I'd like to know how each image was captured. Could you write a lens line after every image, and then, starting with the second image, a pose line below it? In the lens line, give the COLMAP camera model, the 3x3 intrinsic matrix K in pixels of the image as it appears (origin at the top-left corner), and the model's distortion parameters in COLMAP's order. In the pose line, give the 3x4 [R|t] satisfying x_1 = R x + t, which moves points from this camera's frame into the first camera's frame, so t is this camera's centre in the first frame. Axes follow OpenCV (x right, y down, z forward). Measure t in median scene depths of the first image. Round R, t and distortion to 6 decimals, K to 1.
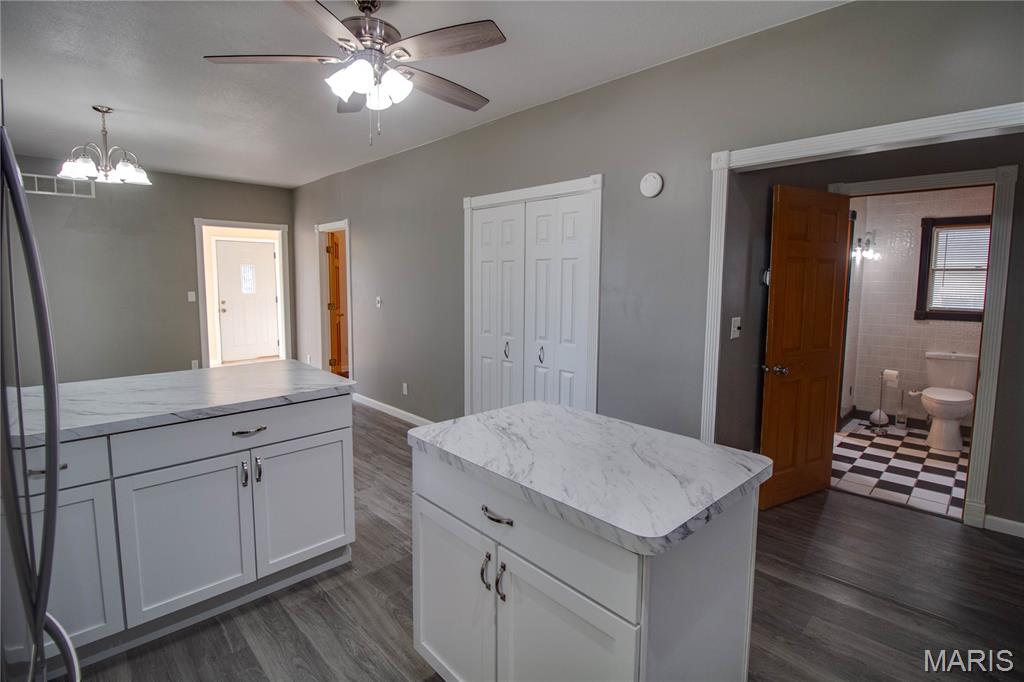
lens RADIAL K [[496.7, 0, 521.0], [0, 496.7, 321.6], [0, 0, 1]] dist [0.000154, -0.000317]
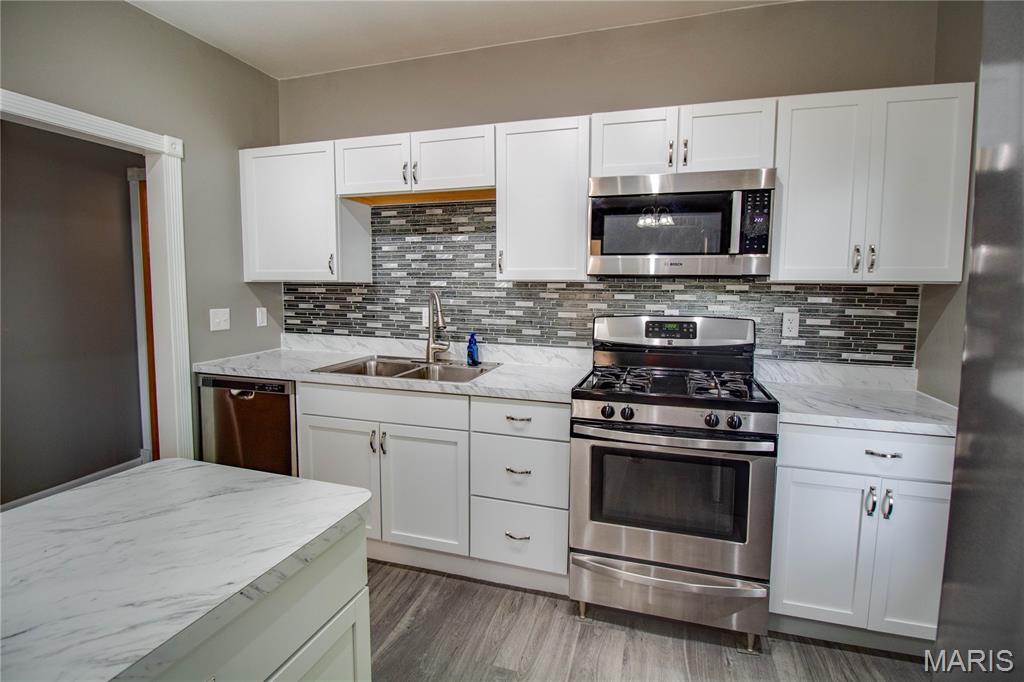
lens RADIAL K [[496.7, 0, 510.2], [0, 496.7, 338.0], [0, 0, 1]] dist [0.000154, -0.000317]
pose [[-0.472518, -0.089292, 0.876786, -0.535783], [0.078179, 0.986686, 0.142617, -0.019618], [-0.877847, 0.135935, -0.459246, 0.798915]]
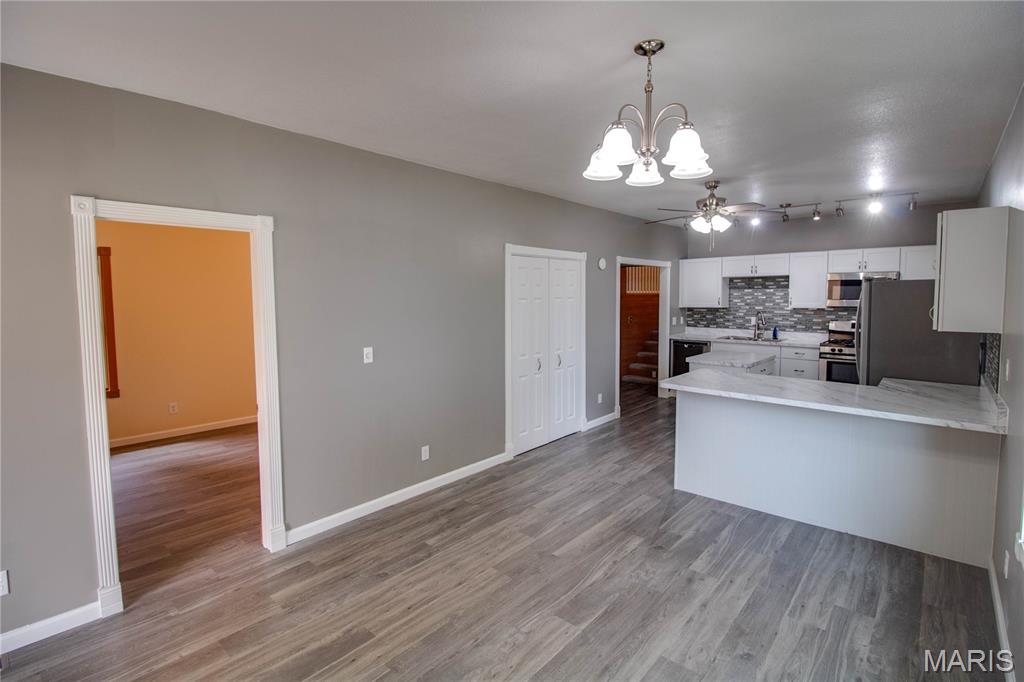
lens RADIAL K [[496.7, 0, 513.5], [0, 496.7, 333.3], [0, 0, 1]] dist [0.000154, -0.000317]
pose [[-0.084807, -0.069867, 0.993945, -3.377946], [0.100276, 0.991876, 0.078277, -0.350939], [-0.991339, 0.106307, -0.077112, 2.924506]]
